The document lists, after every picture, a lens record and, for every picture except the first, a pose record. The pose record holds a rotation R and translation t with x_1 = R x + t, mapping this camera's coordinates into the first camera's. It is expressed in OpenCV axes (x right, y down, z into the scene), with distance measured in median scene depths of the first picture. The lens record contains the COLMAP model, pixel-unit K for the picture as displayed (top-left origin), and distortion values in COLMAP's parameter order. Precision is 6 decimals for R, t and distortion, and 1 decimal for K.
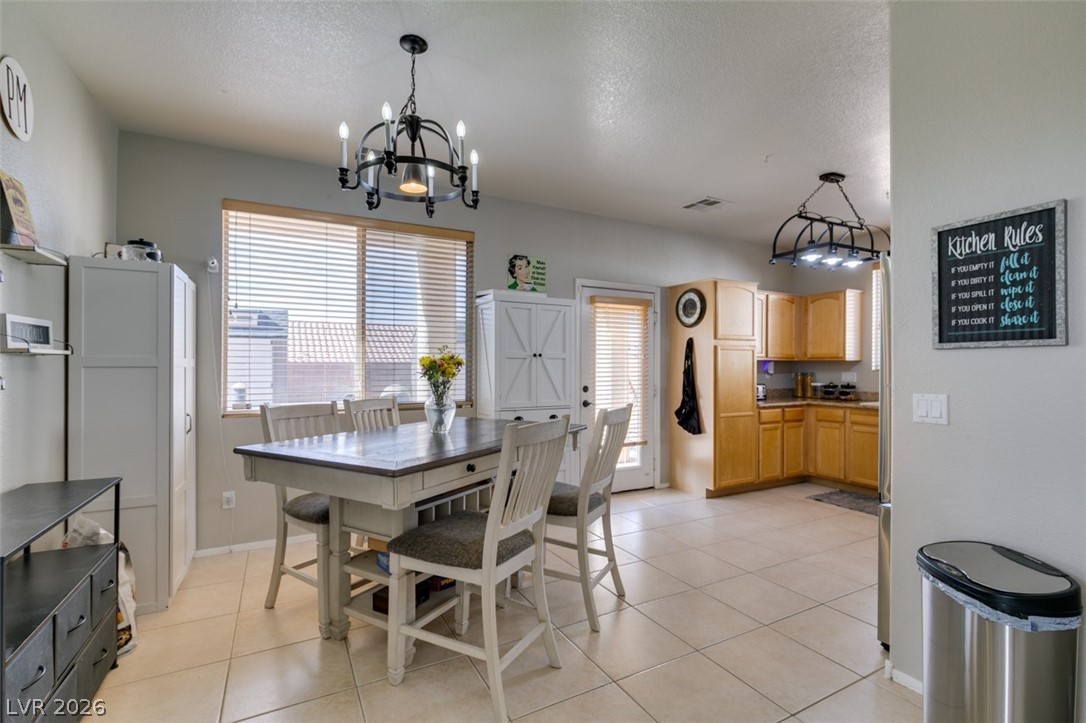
lens RADIAL K [[485.1, 0, 545.3], [0, 485.1, 366.8], [0, 0, 1]] dist [0.001149, 0.000750]
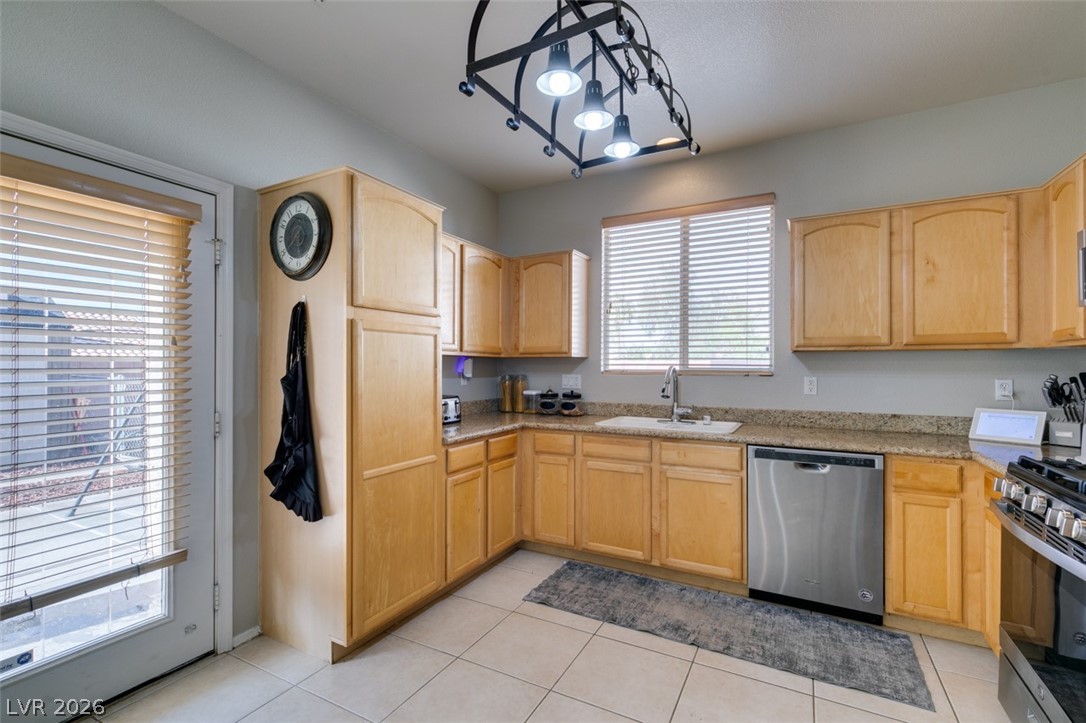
lens RADIAL K [[489.1, 0, 538.6], [0, 489.1, 364.7], [0, 0, 1]] dist [0.001548, 0.000017]
pose [[0.841160, 0.000646, 0.540786, 0.227887], [0.000792, 0.999997, -0.002425, -0.001115], [-0.540785, 0.002468, 0.841157, 0.478111]]
